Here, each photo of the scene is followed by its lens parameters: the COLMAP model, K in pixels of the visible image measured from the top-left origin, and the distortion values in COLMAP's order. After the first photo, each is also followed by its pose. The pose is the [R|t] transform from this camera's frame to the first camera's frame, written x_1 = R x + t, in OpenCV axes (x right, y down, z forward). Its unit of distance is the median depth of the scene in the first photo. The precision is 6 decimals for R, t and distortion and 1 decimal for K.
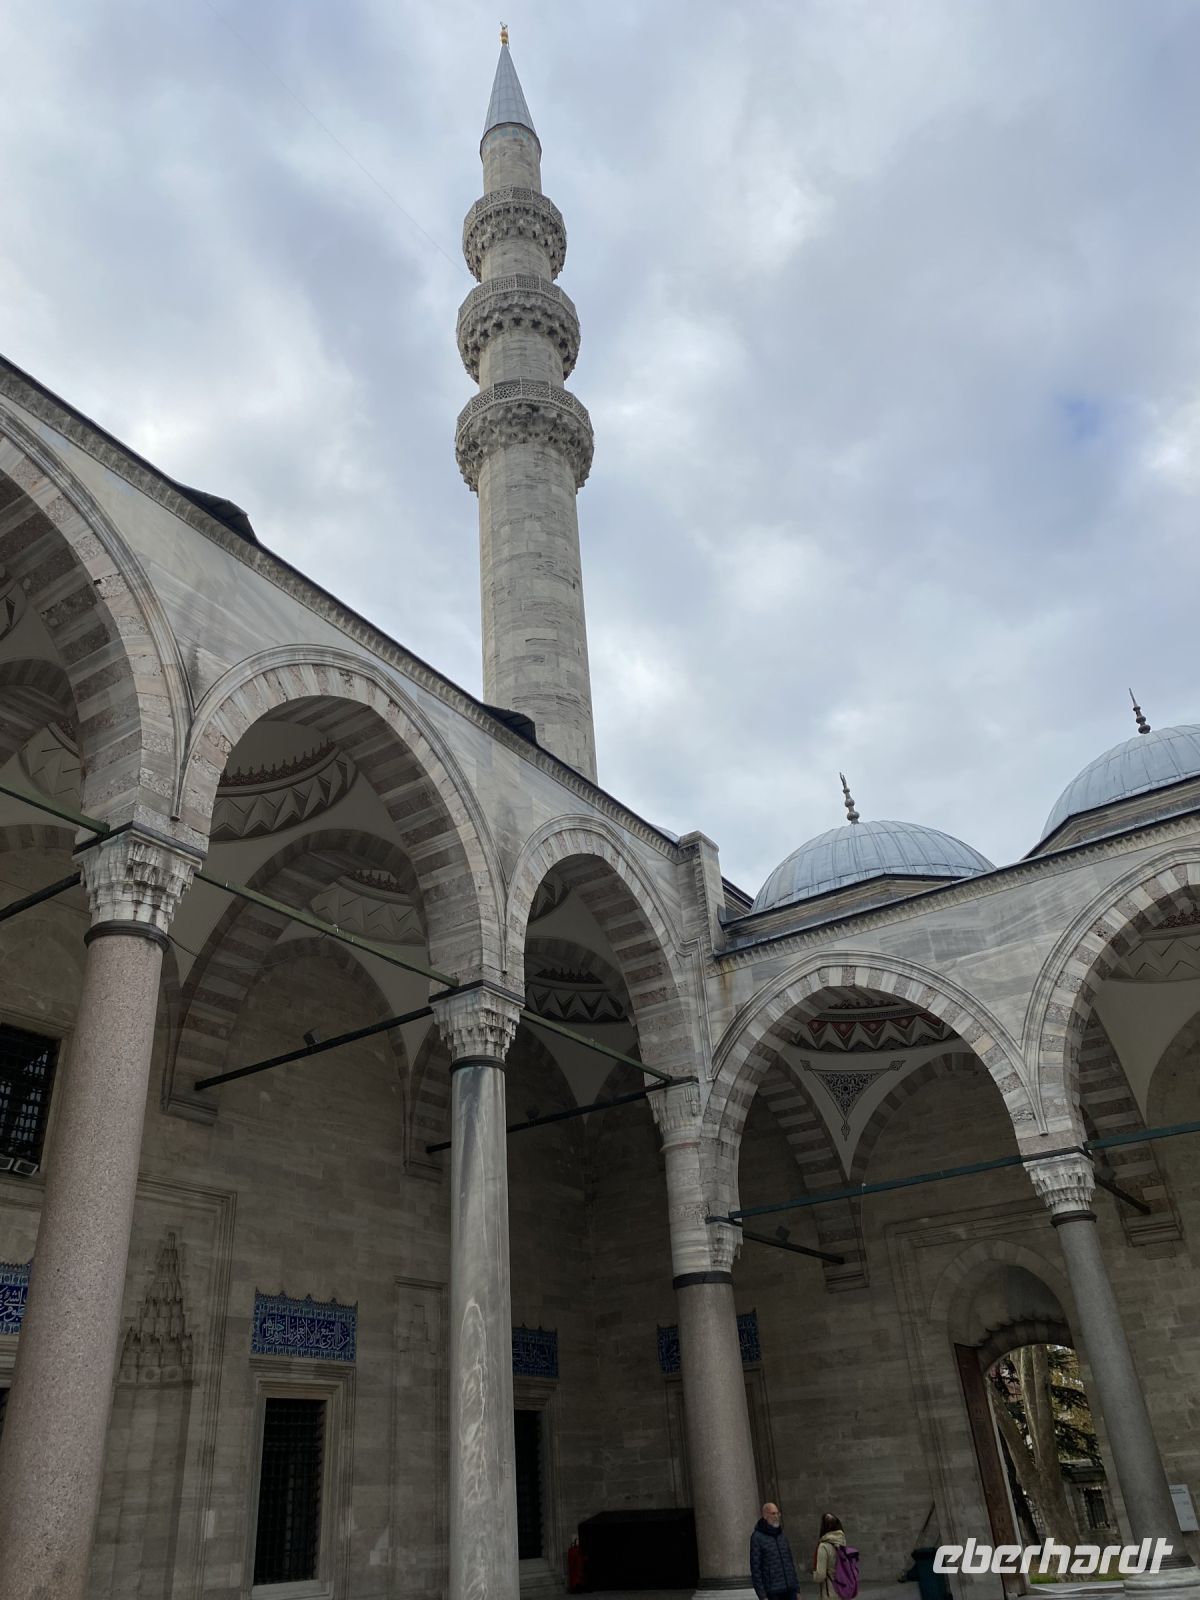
lens RADIAL K [[1211.1, 0, 600.0], [0, 1211.1, 800.0], [0, 0, 1]] dist [0.027287, -0.049785]
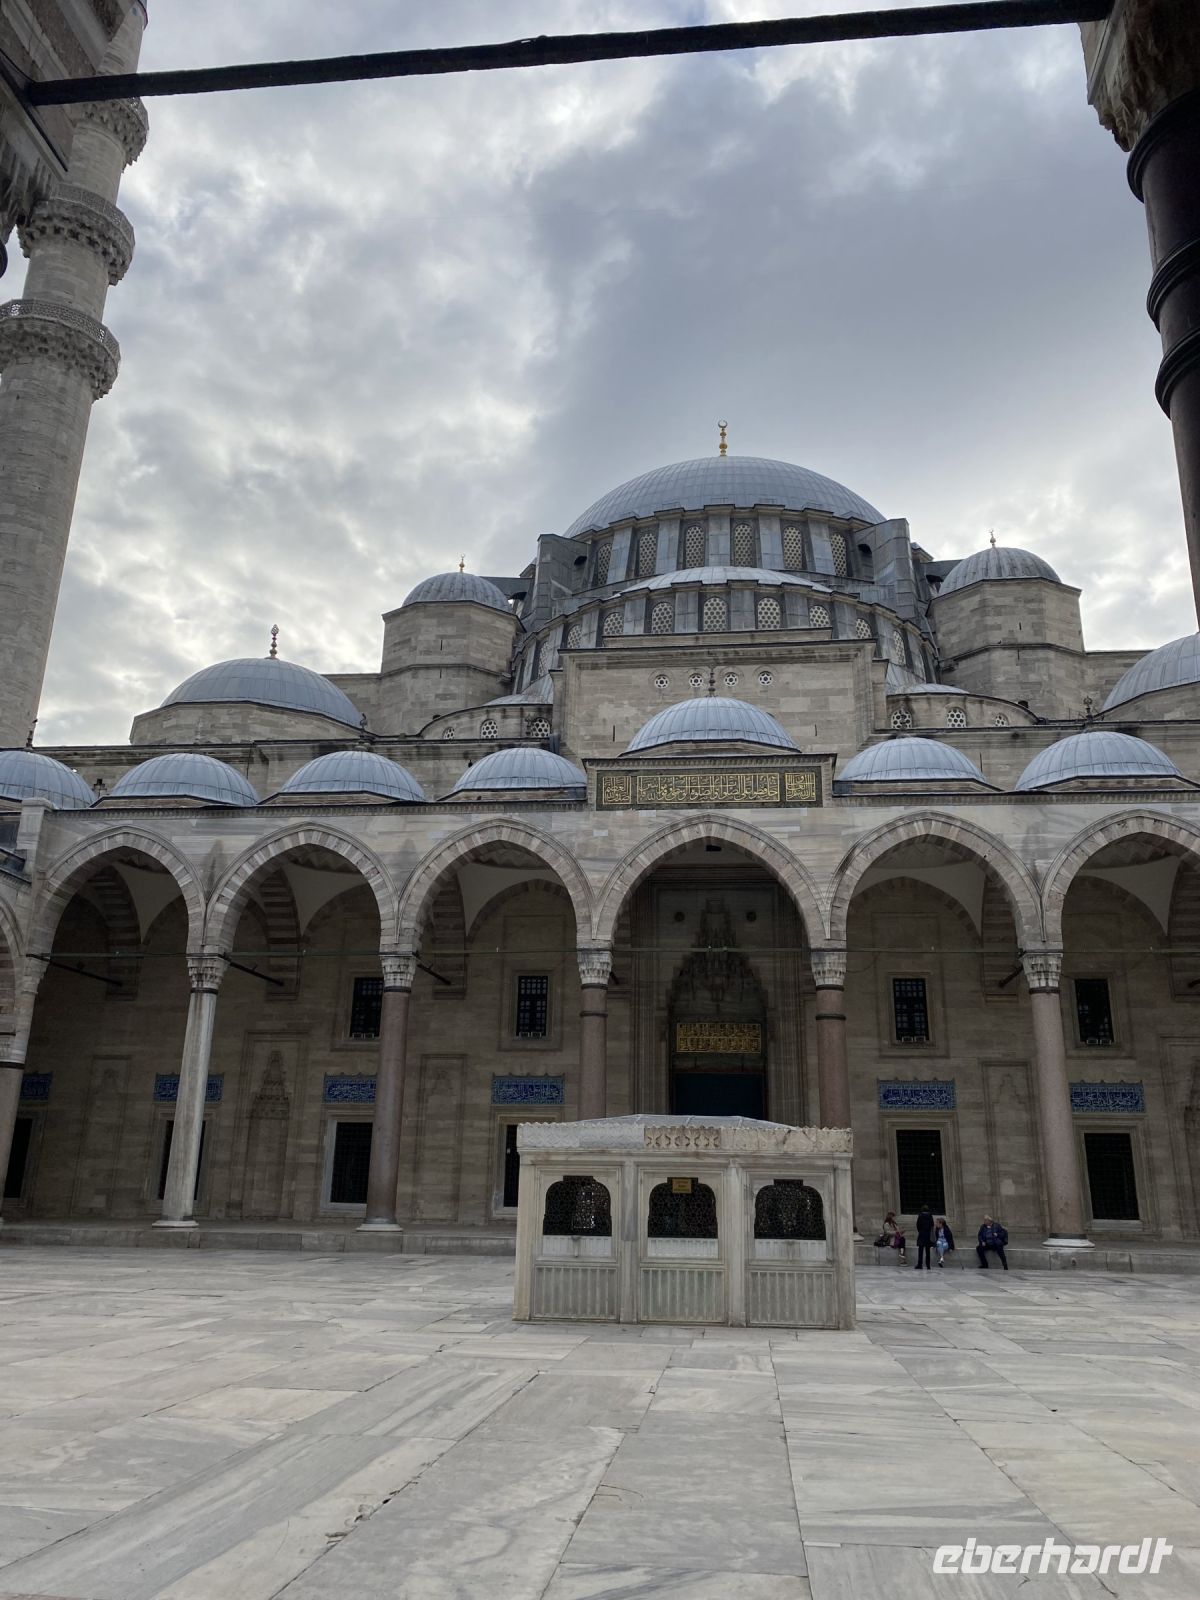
lens RADIAL K [[1211.1, 0, 600.0], [0, 1211.1, 800.0], [0, 0, 1]] dist [0.027287, -0.049785]
pose [[0.458608, -0.204232, -0.864851, 1.429796], [0.411345, 0.911475, 0.002884, -0.621690], [0.787702, -0.357075, 0.502020, -0.863568]]
